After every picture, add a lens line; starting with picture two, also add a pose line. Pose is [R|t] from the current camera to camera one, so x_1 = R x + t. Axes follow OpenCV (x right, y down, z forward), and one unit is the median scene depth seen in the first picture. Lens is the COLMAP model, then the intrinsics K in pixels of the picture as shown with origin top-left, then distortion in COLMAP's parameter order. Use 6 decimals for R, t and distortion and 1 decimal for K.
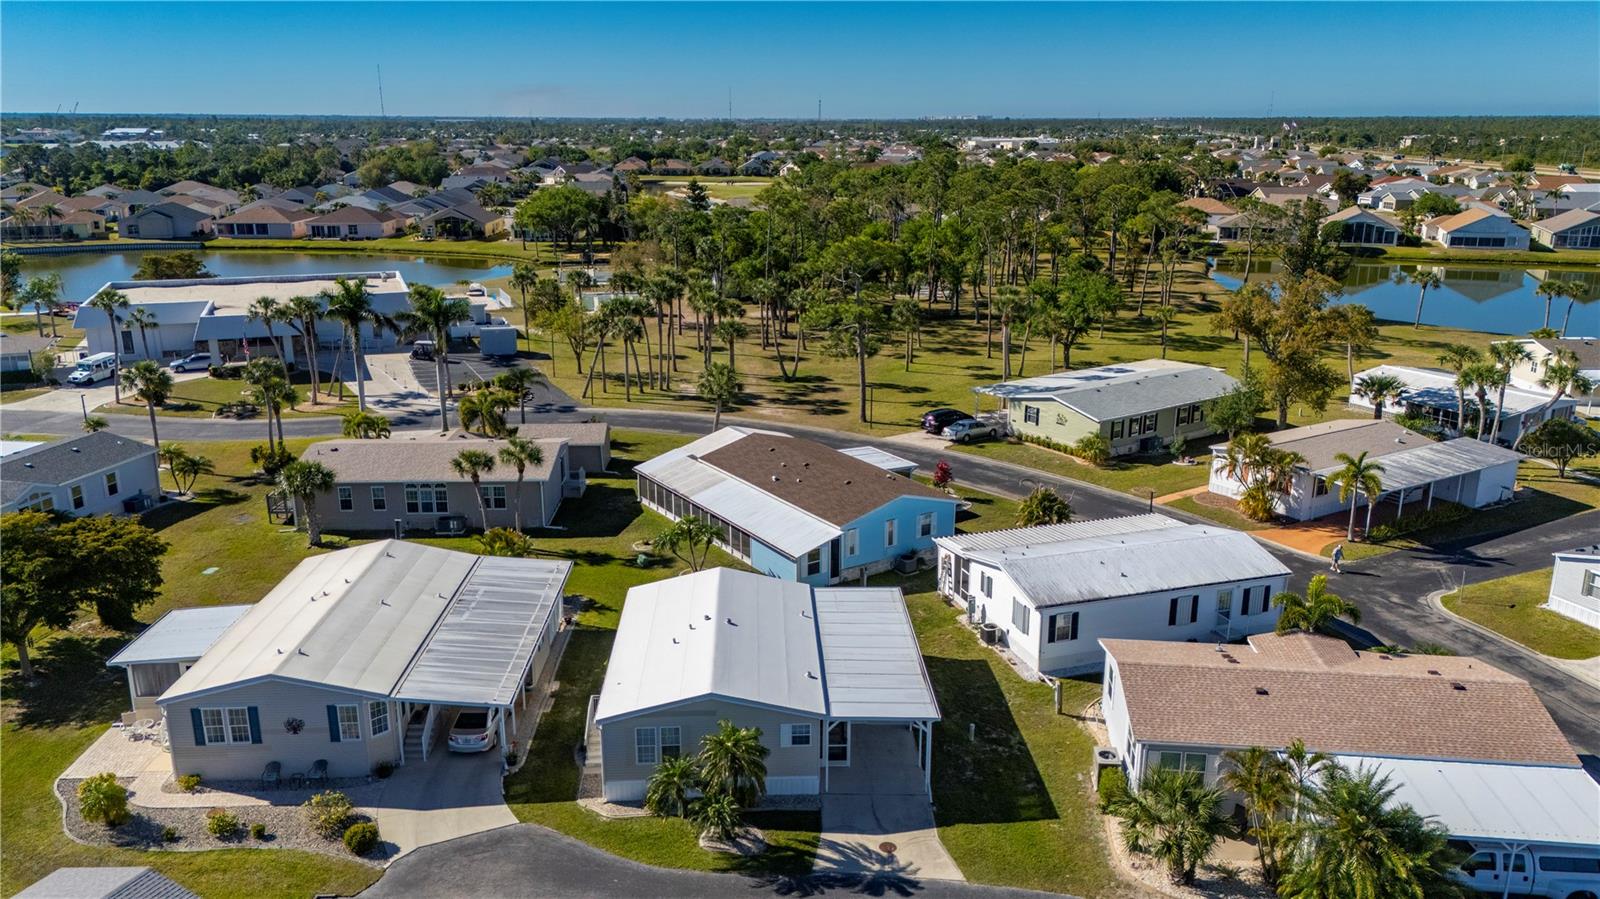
lens RADIAL K [[1176.9, 0, 803.1], [0, 1176.9, 451.6], [0, 0, 1]] dist [0.075524, -0.061365]
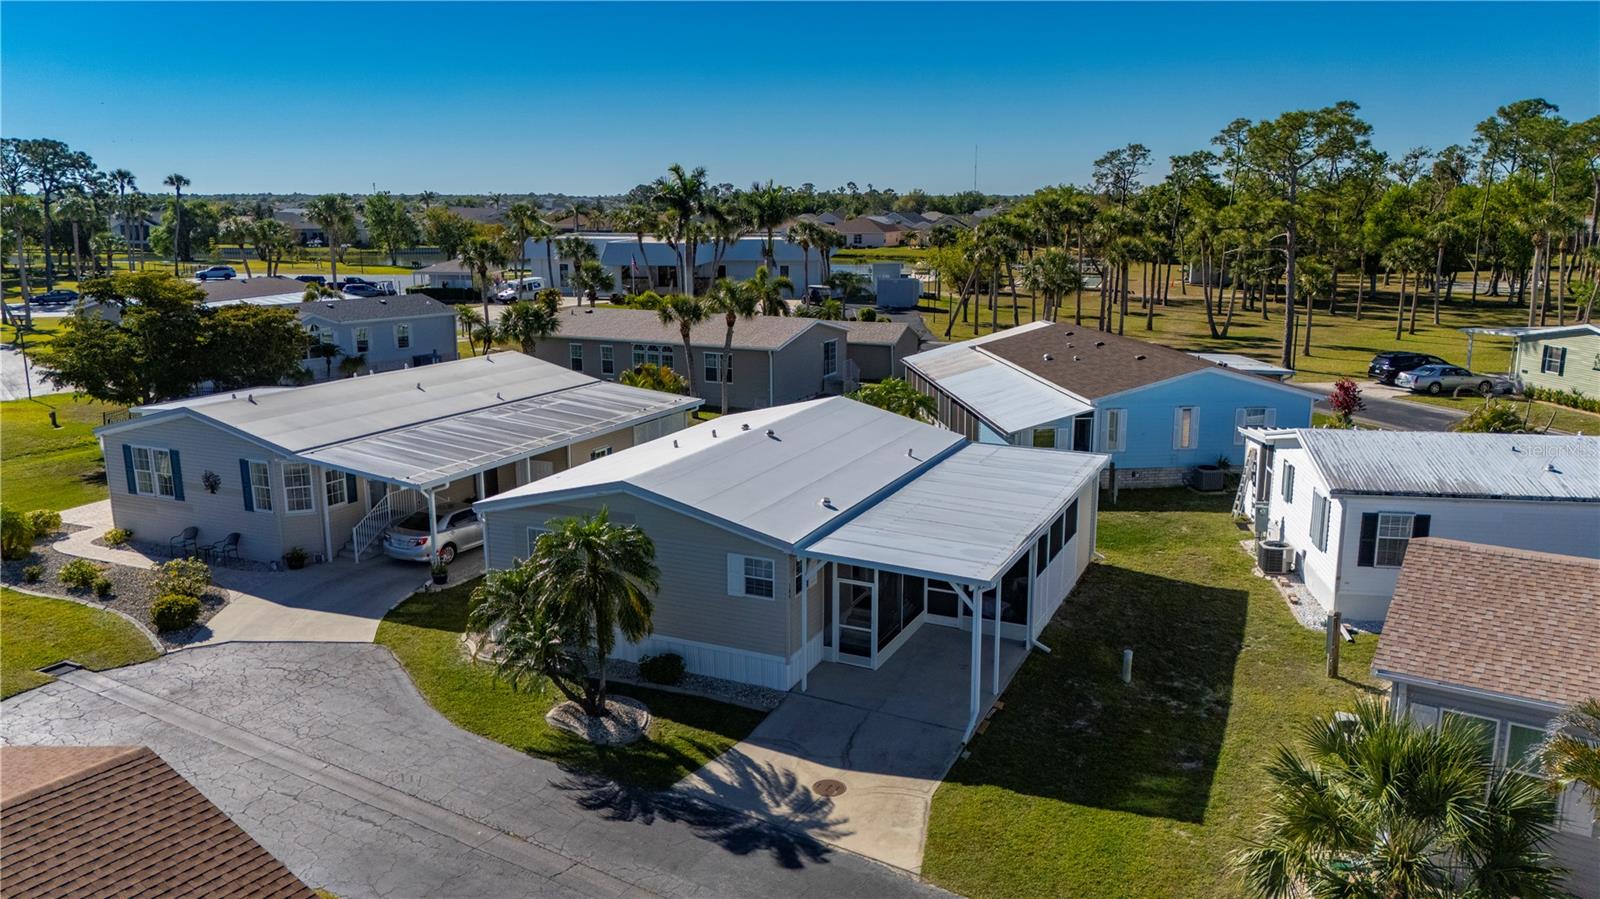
lens RADIAL K [[1176.9, 0, 793.3], [0, 1176.9, 442.6], [0, 0, 1]] dist [0.075524, -0.061365]
pose [[0.886792, 0.090047, -0.453311, 0.198261], [-0.121277, 0.991803, -0.040233, 0.143415], [0.445972, 0.090655, 0.890444, 0.357787]]
